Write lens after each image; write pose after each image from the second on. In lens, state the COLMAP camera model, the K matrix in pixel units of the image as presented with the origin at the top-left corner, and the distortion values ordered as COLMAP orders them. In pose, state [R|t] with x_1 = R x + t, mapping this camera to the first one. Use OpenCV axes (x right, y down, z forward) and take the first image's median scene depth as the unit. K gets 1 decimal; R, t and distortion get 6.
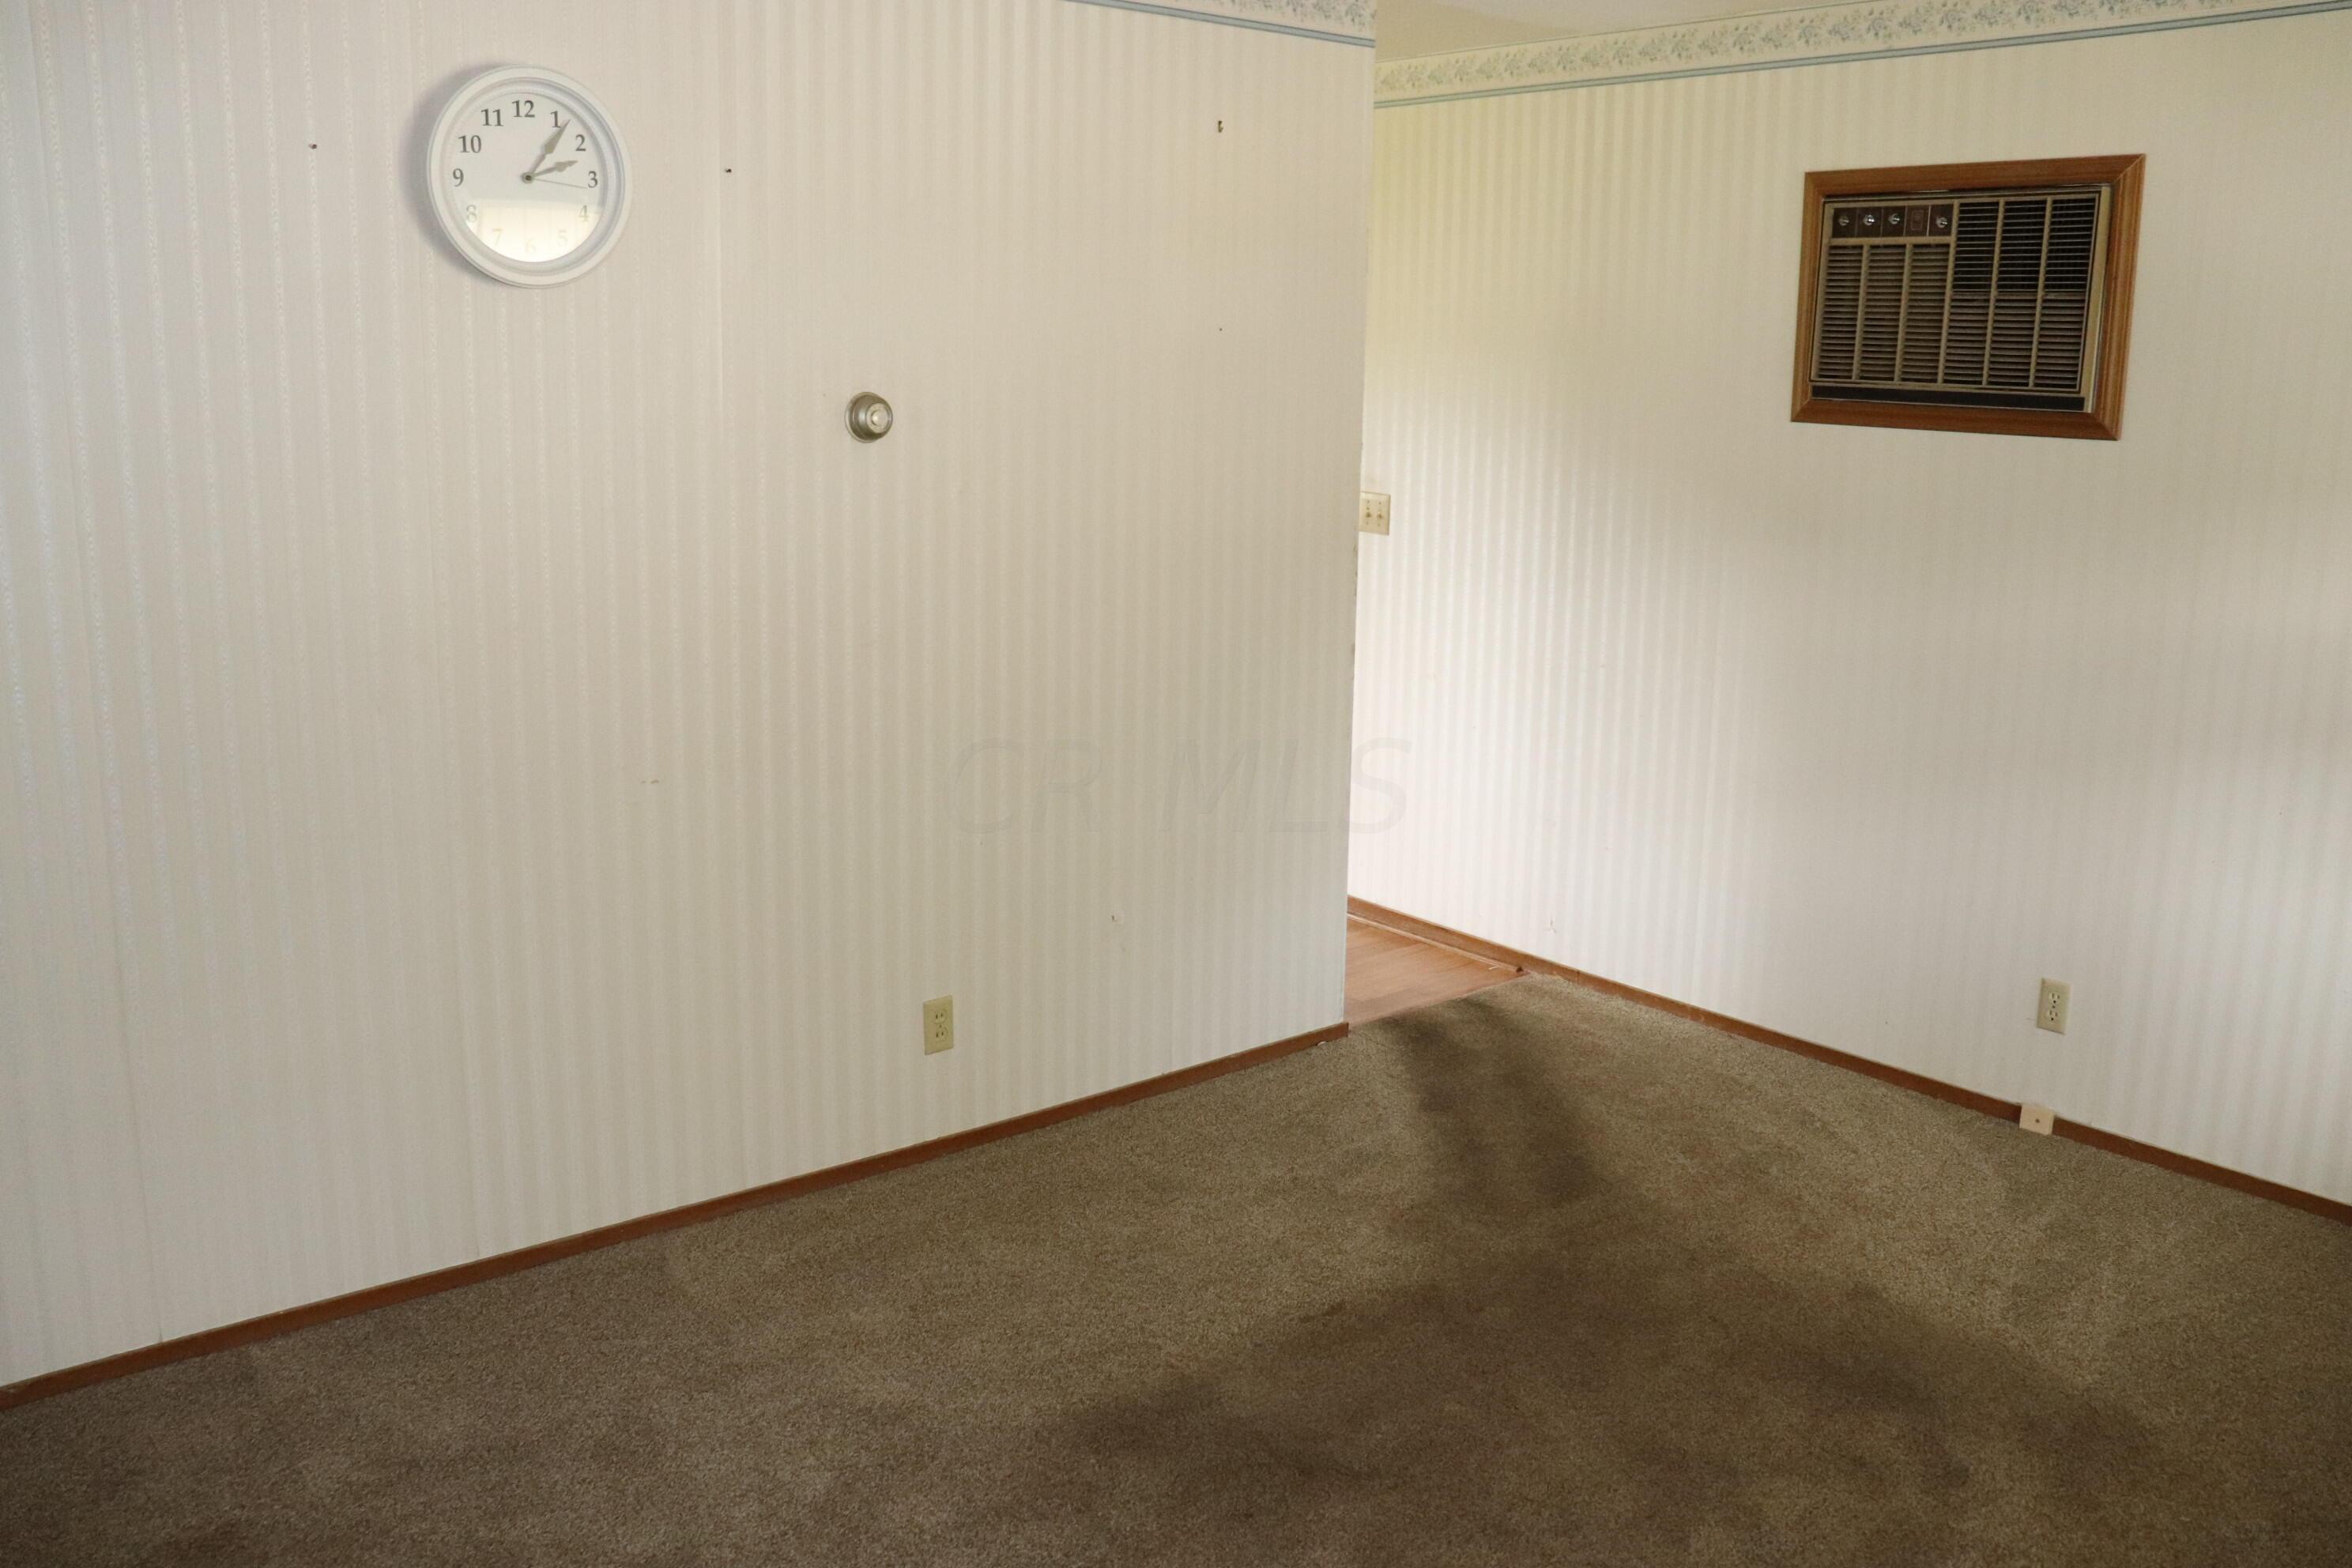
lens RADIAL K [[1970.4, 0, 1176.0], [0, 1970.4, 784.0], [0, 0, 1]] dist [-0.161045, 0.136625]
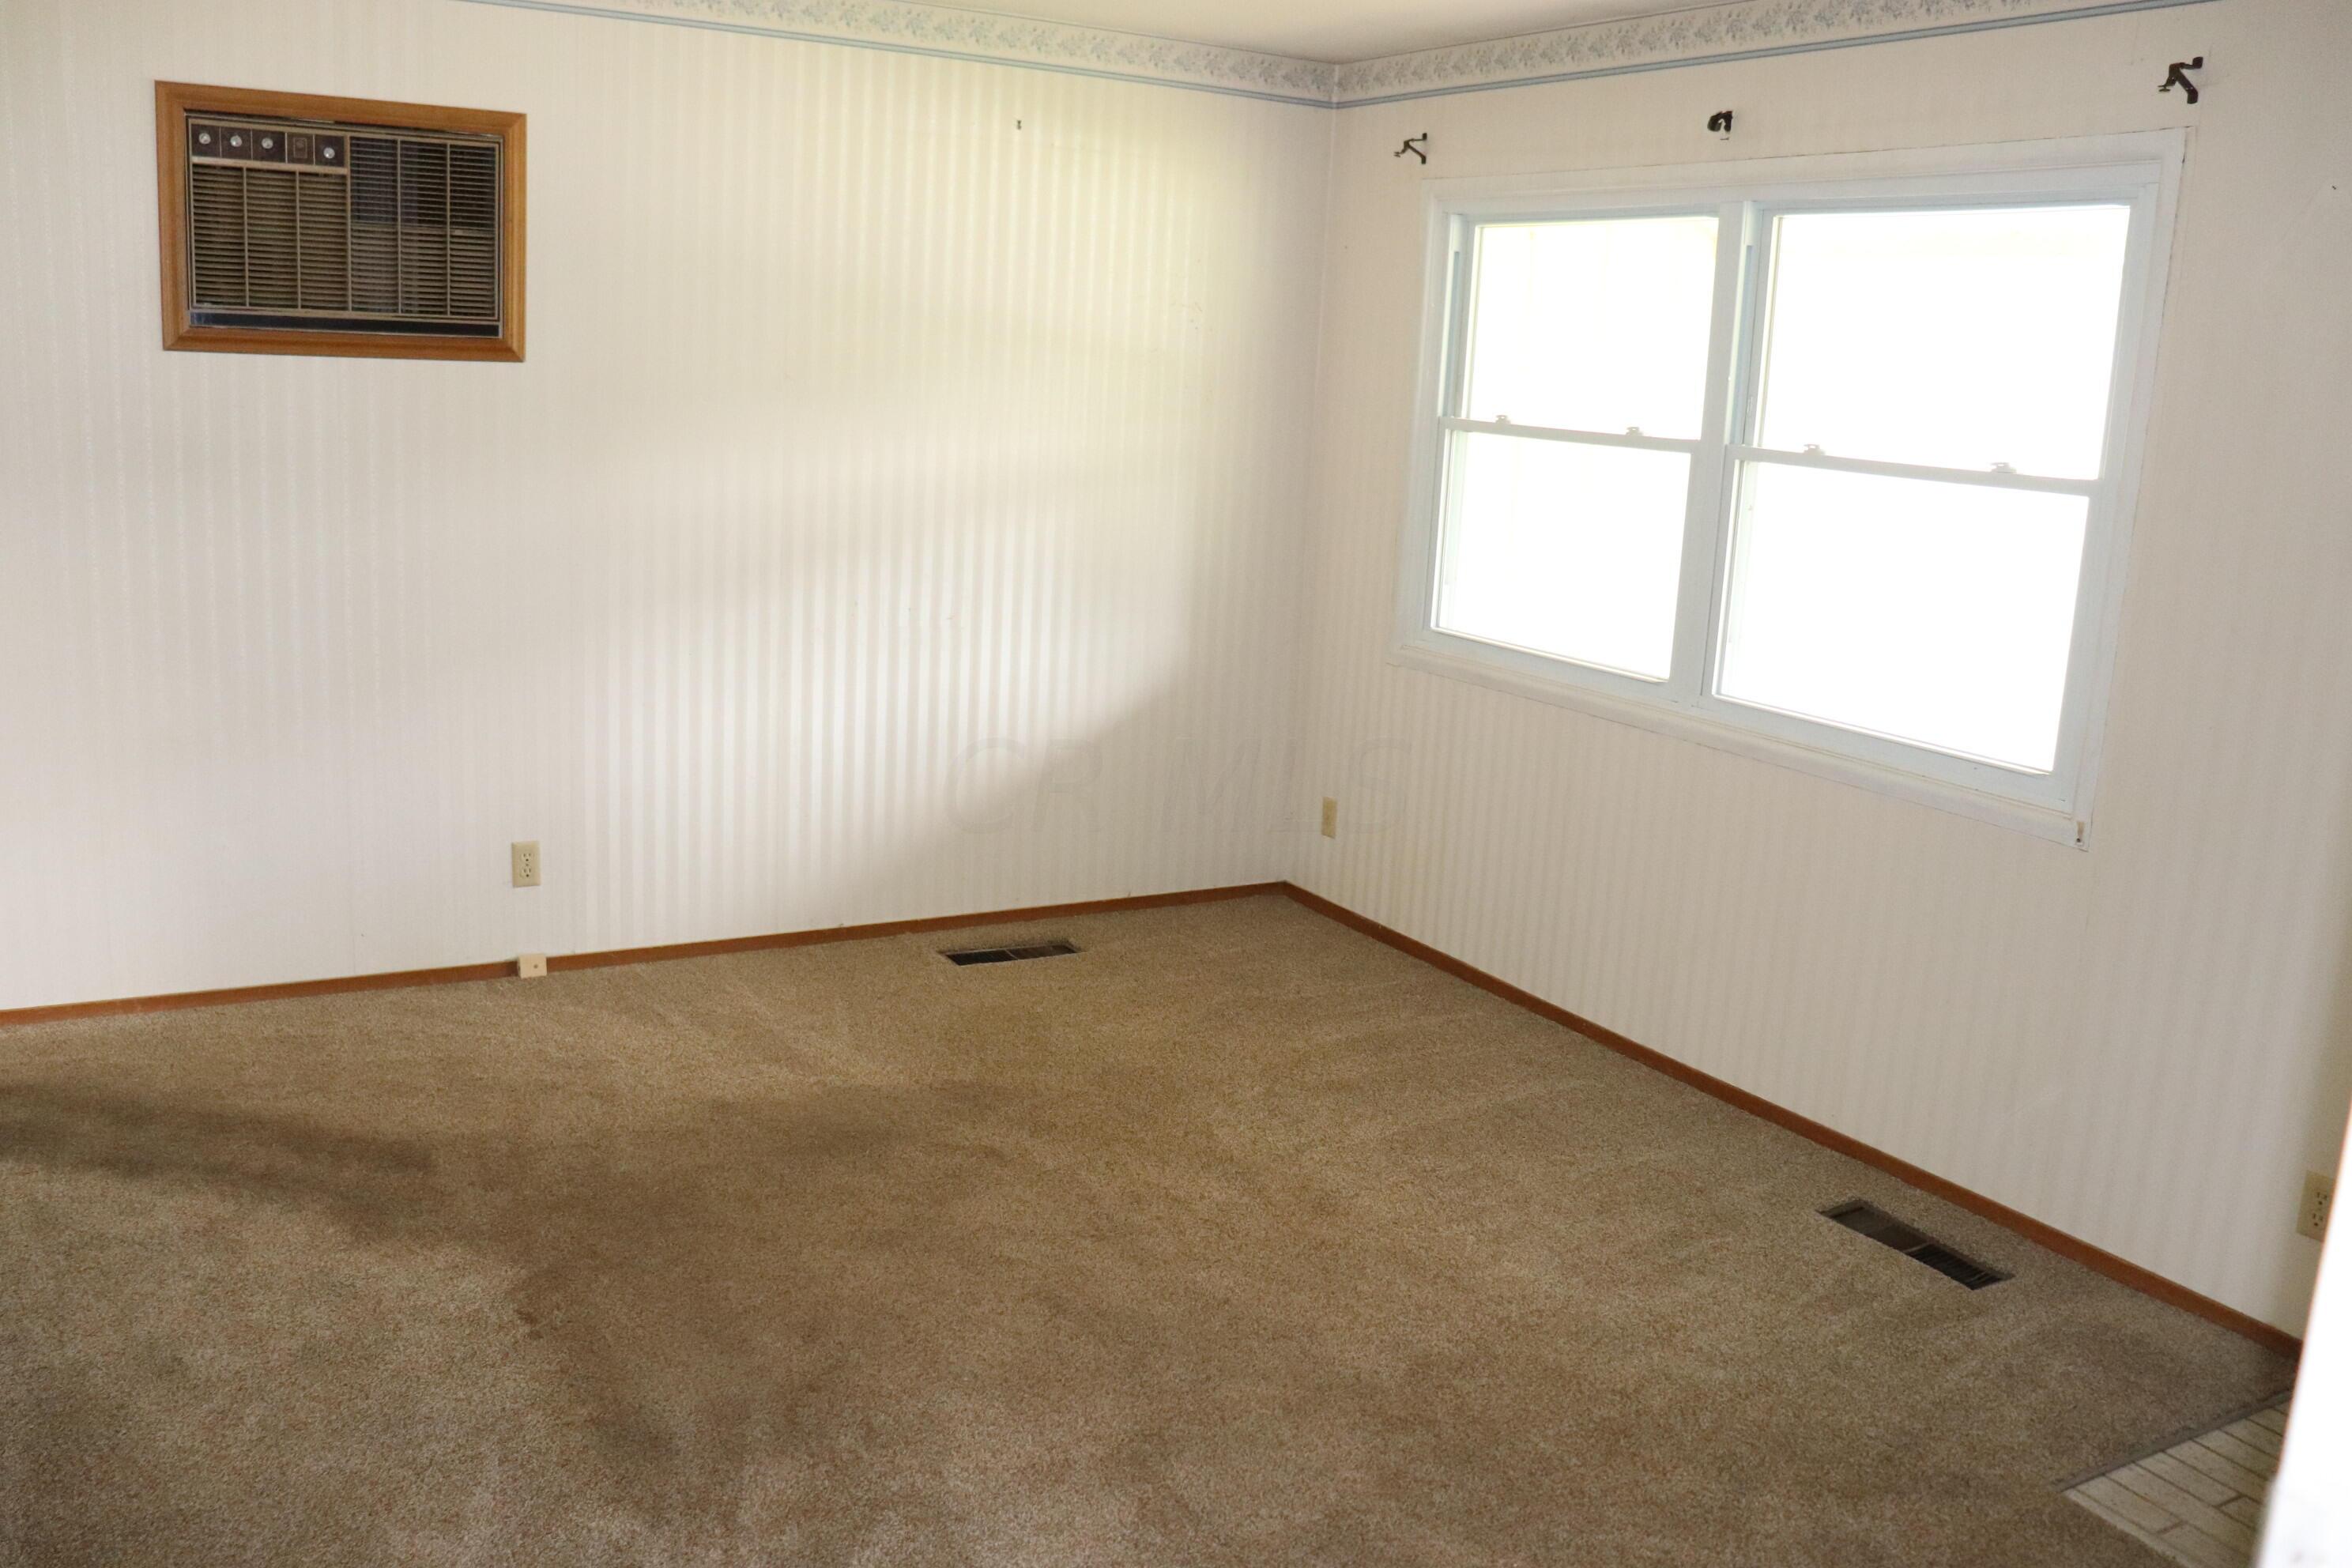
lens RADIAL K [[1970.4, 0, 1176.0], [0, 1970.4, 784.0], [0, 0, 1]] dist [-0.161045, 0.136625]
pose [[0.169272, -0.211168, 0.962681, -0.571669], [0.158789, 0.969859, 0.184822, -0.081034], [-0.972694, 0.121578, 0.197701, 0.394347]]
